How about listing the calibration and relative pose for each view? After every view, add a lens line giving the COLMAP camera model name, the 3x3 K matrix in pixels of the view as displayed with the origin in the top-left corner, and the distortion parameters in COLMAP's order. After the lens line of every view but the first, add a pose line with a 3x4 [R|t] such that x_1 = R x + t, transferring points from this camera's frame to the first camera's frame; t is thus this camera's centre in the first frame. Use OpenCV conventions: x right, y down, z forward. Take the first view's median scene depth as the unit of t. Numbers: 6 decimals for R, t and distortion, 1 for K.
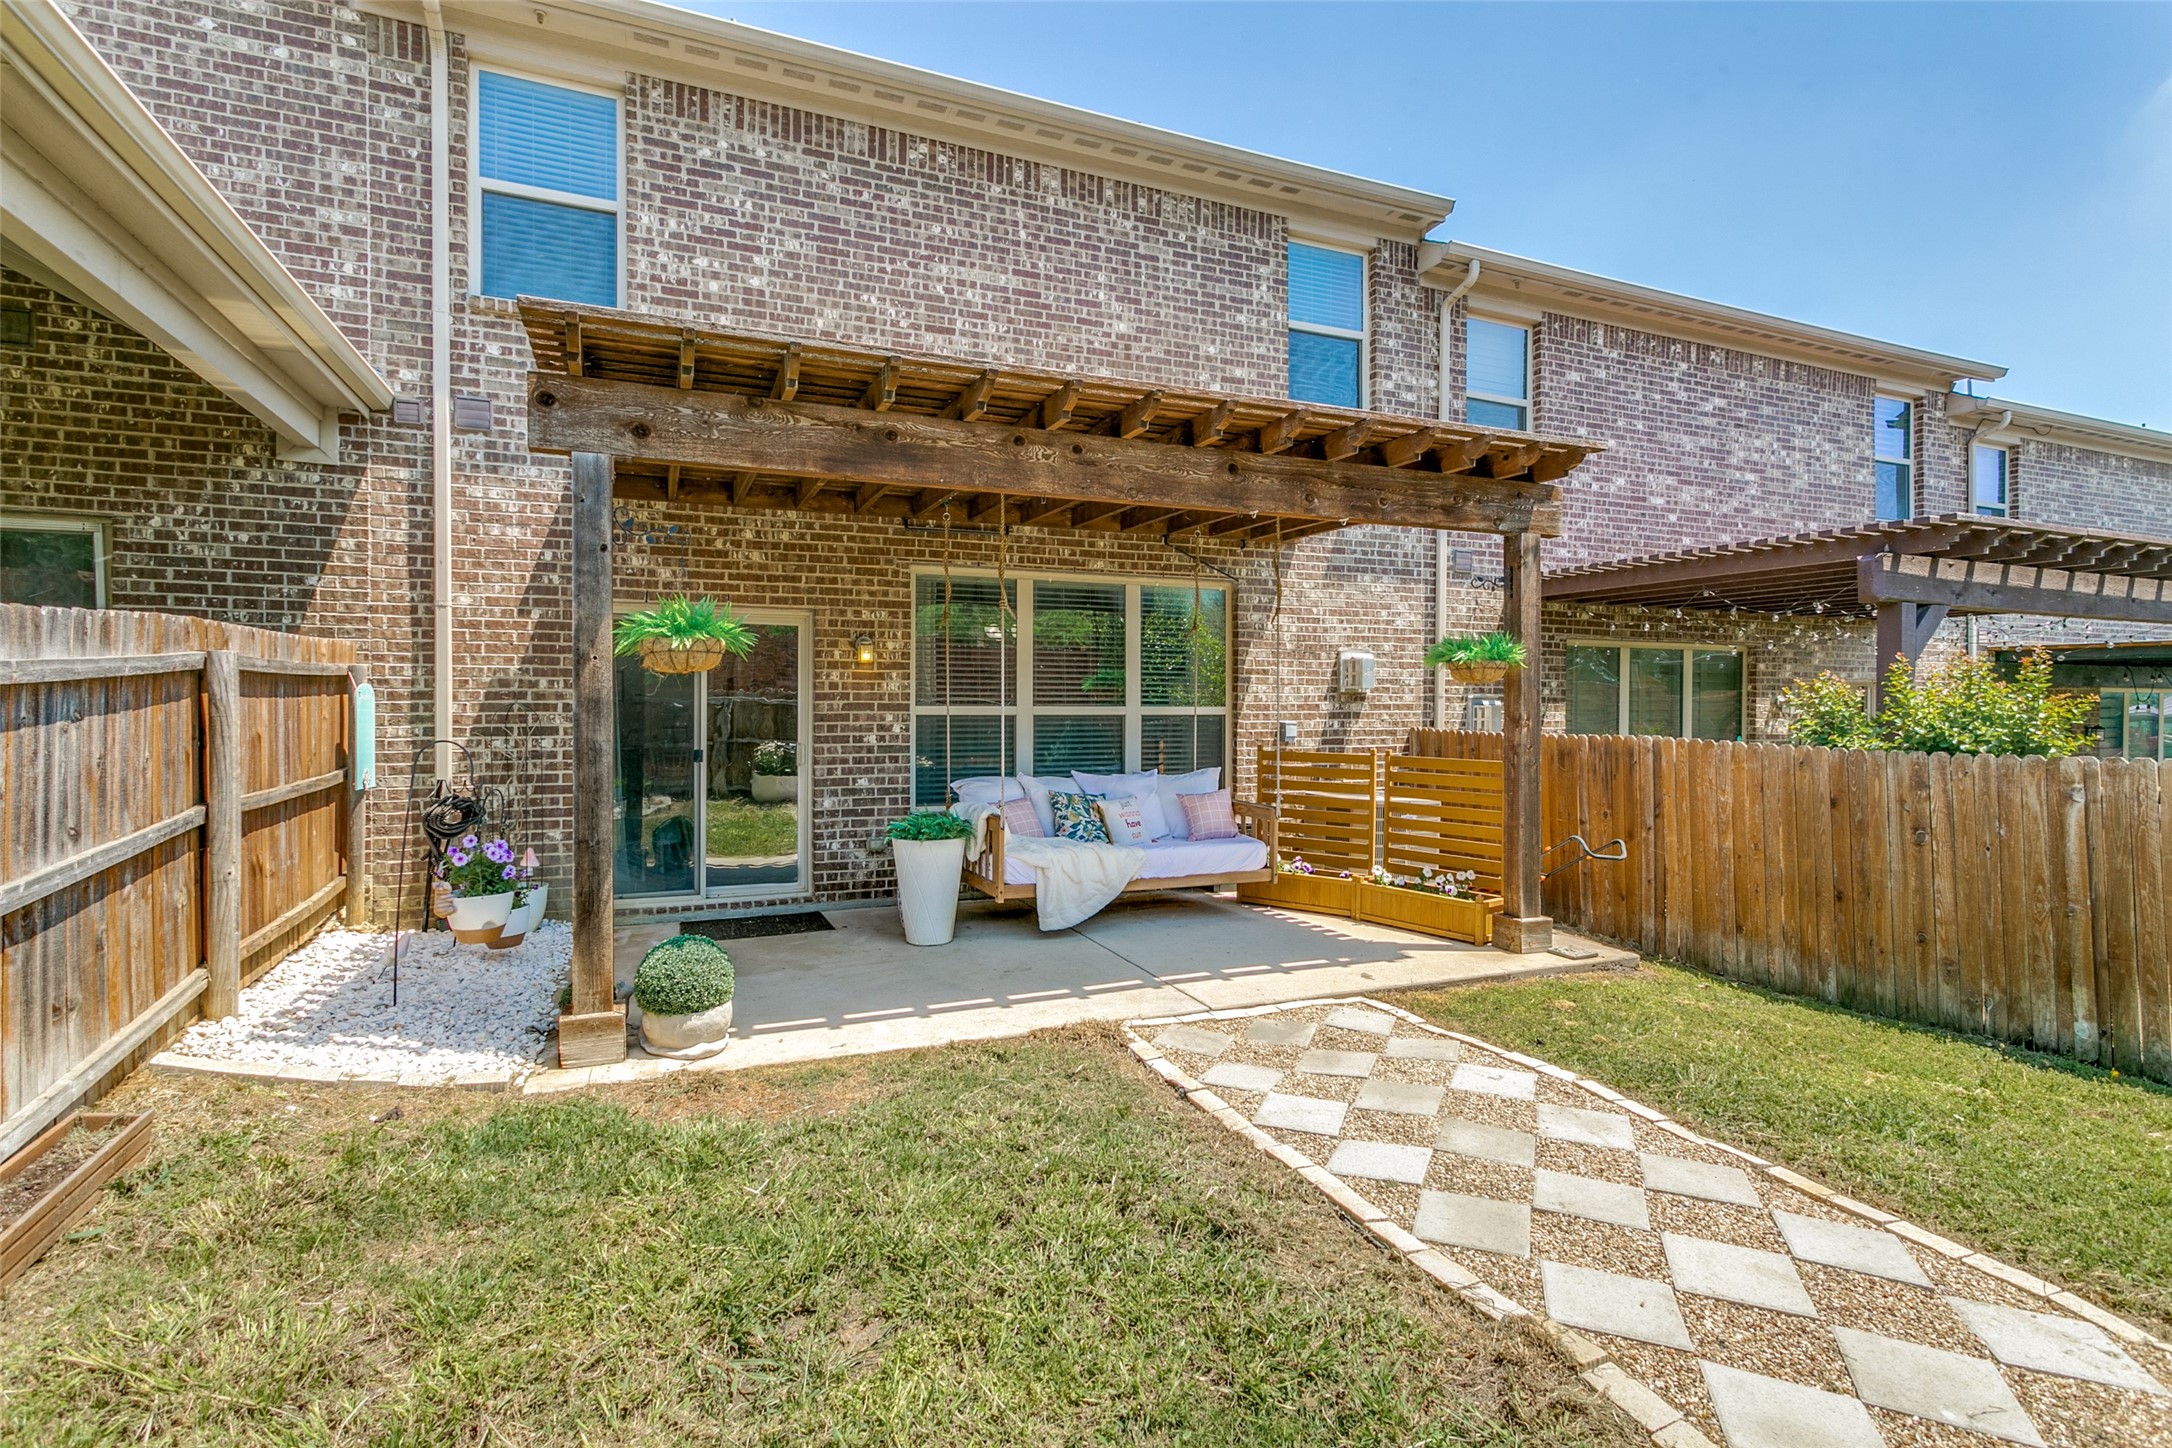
lens RADIAL K [[1026.8, 0, 1088.0], [0, 1026.8, 716.3], [0, 0, 1]] dist [0.003403, -0.000049]
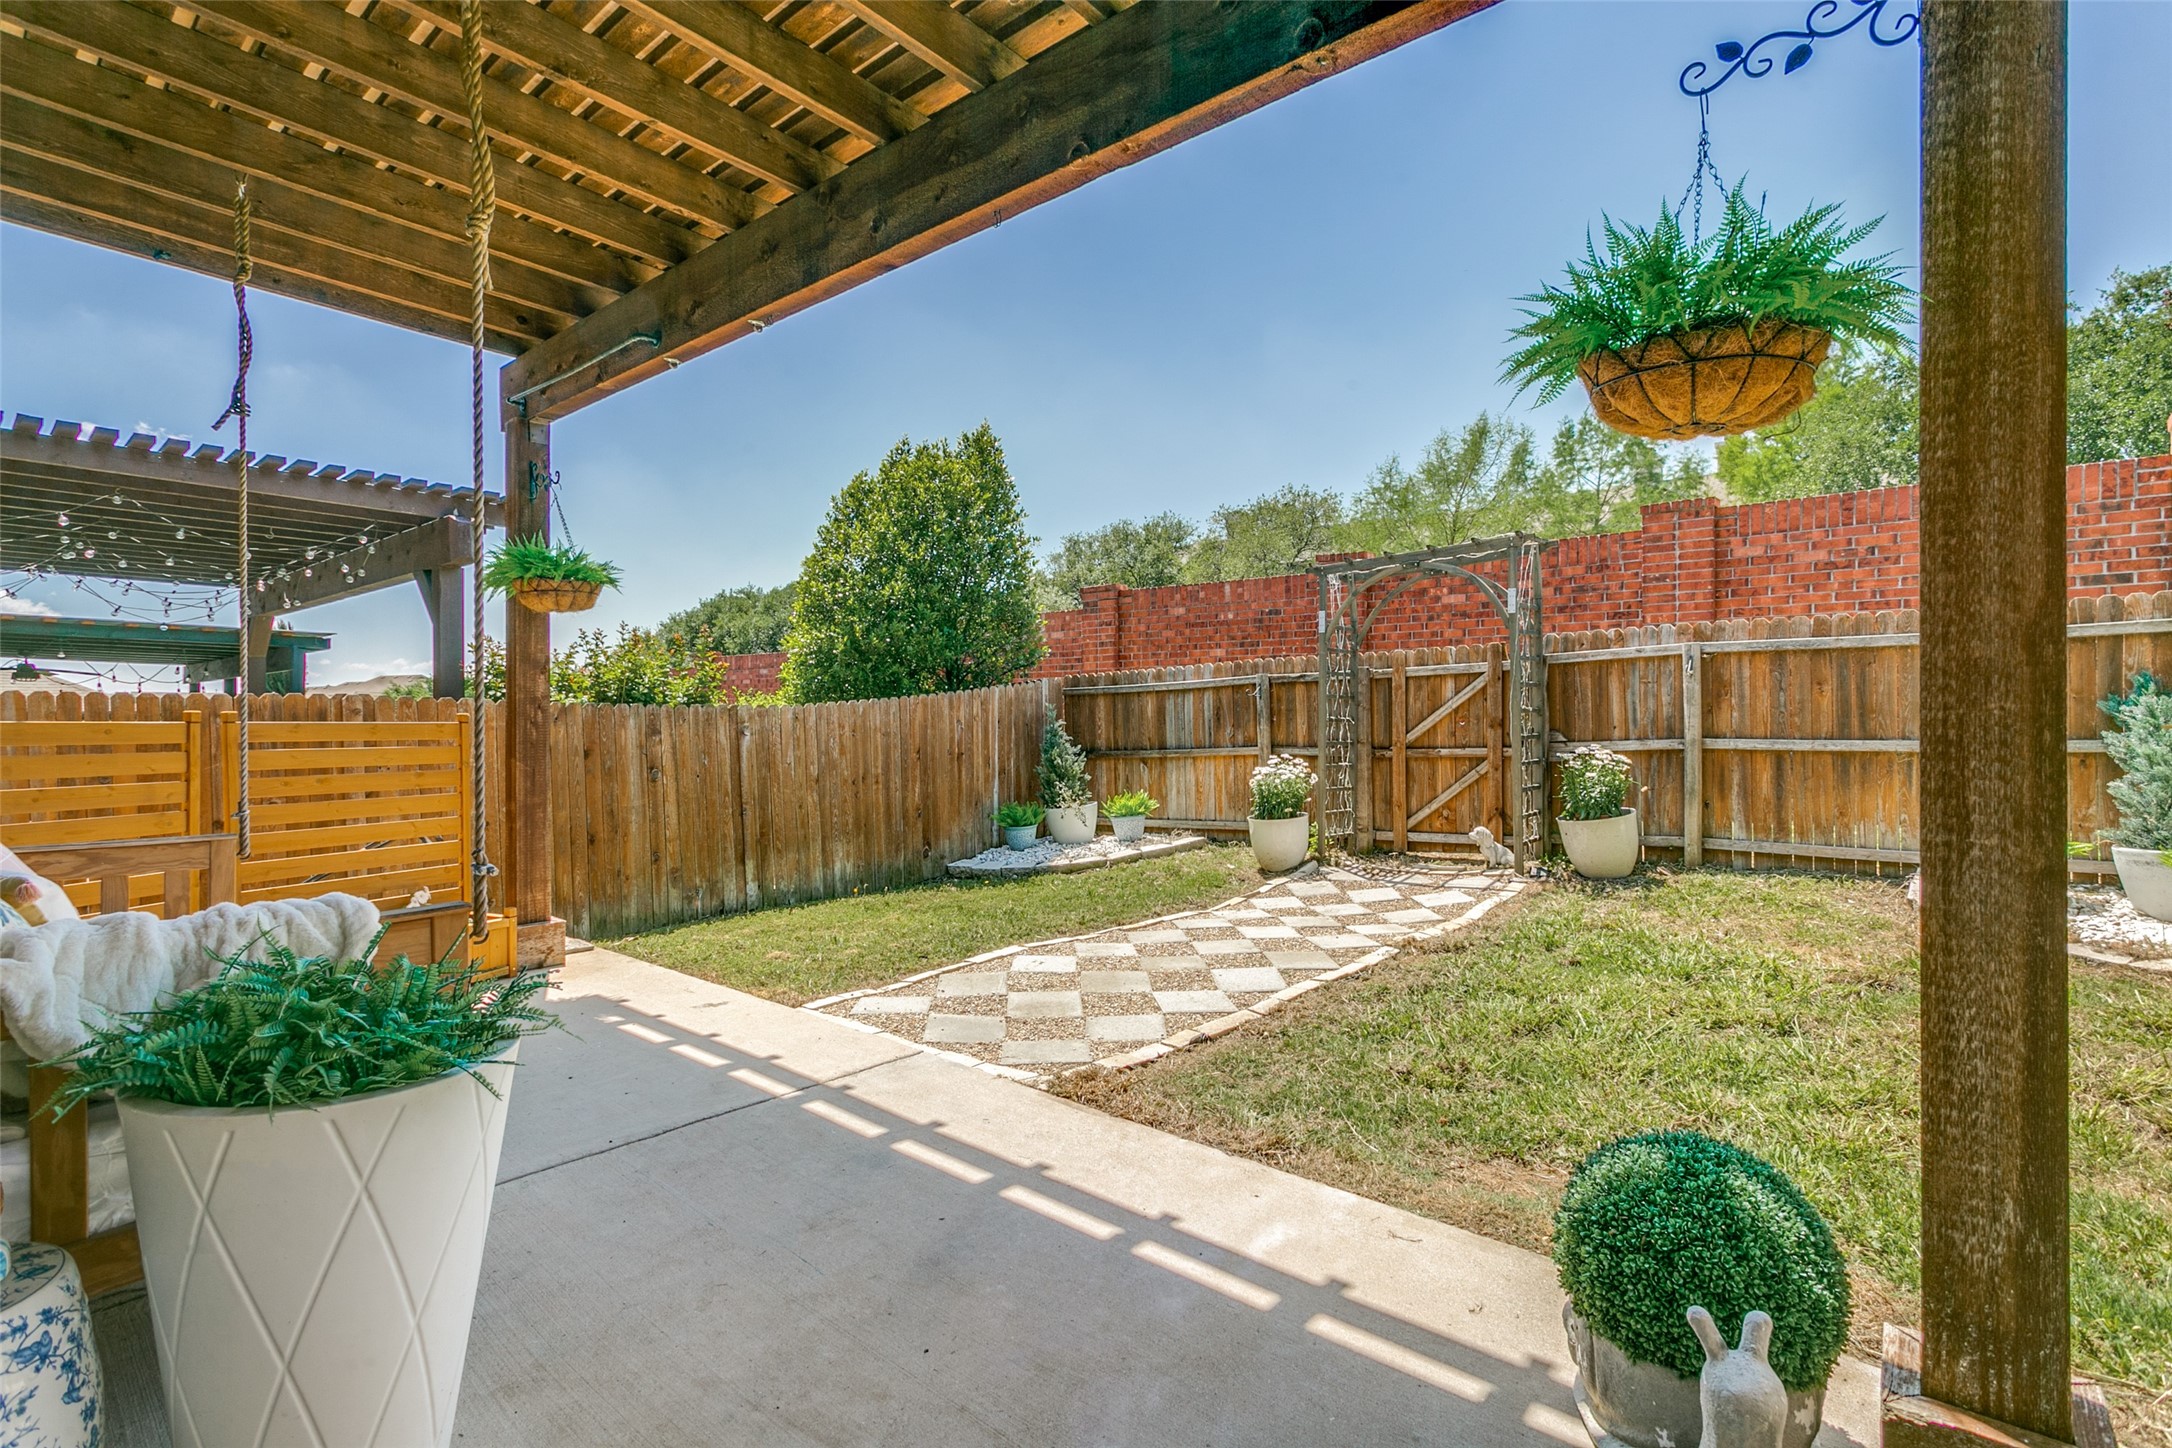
lens RADIAL K [[1026.8, 0, 1088.0], [0, 1026.8, 720.6], [0, 0, 1]] dist [0.003403, -0.000049]
pose [[-0.463474, -0.004270, 0.886100, -0.363035], [0.005399, 0.999956, 0.007642, 0.034241], [-0.886094, 0.008326, -0.463430, 0.800717]]
